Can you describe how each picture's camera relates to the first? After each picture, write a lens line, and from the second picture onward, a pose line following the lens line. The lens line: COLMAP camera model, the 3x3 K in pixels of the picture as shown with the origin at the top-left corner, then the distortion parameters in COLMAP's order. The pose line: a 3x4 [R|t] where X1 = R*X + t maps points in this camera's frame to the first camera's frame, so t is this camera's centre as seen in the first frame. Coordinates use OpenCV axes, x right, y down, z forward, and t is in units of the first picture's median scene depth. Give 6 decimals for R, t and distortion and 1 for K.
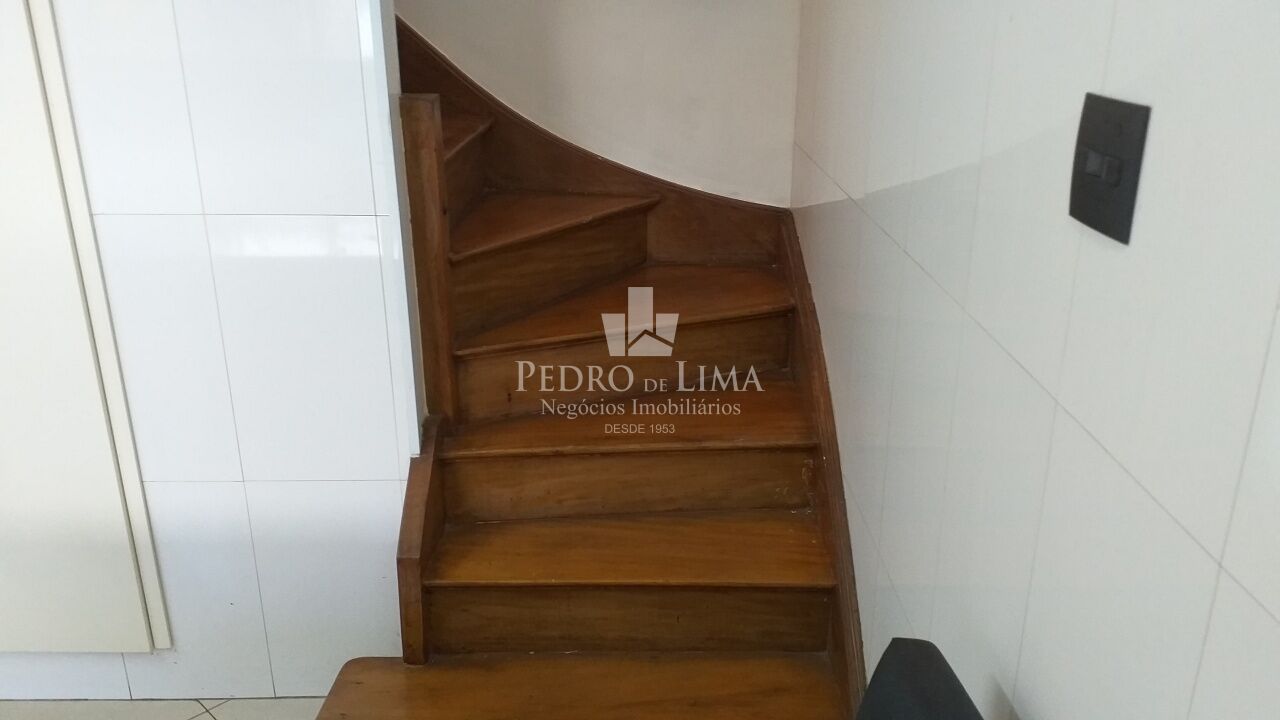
lens RADIAL K [[1017.6, 0, 661.6], [0, 1017.6, 352.9], [0, 0, 1]] dist [0.119081, -0.191464]
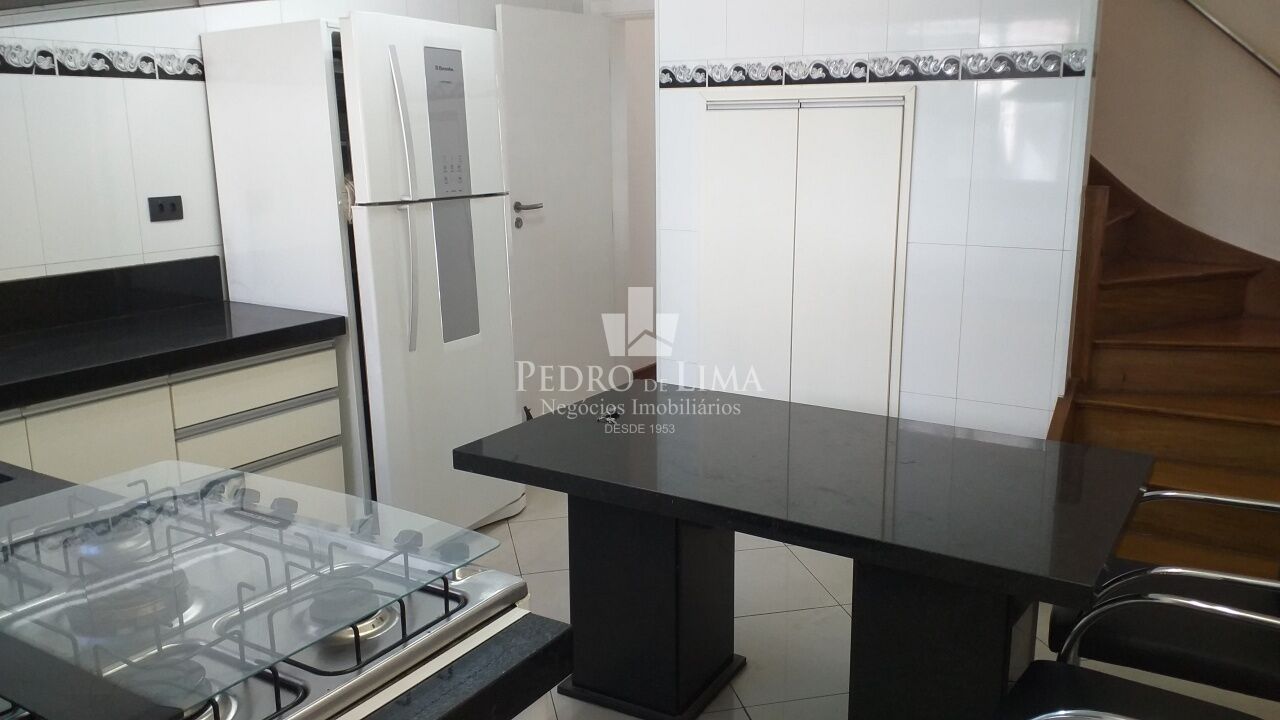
lens RADIAL K [[1017.6, 0, 661.6], [0, 1017.6, 352.9], [0, 0, 1]] dist [0.119081, -0.191464]
pose [[0.837232, 0.102835, -0.537092, 0.110110], [-0.165748, 0.983679, -0.070029, 0.247980], [0.521124, 0.147652, 0.840612, -0.754141]]
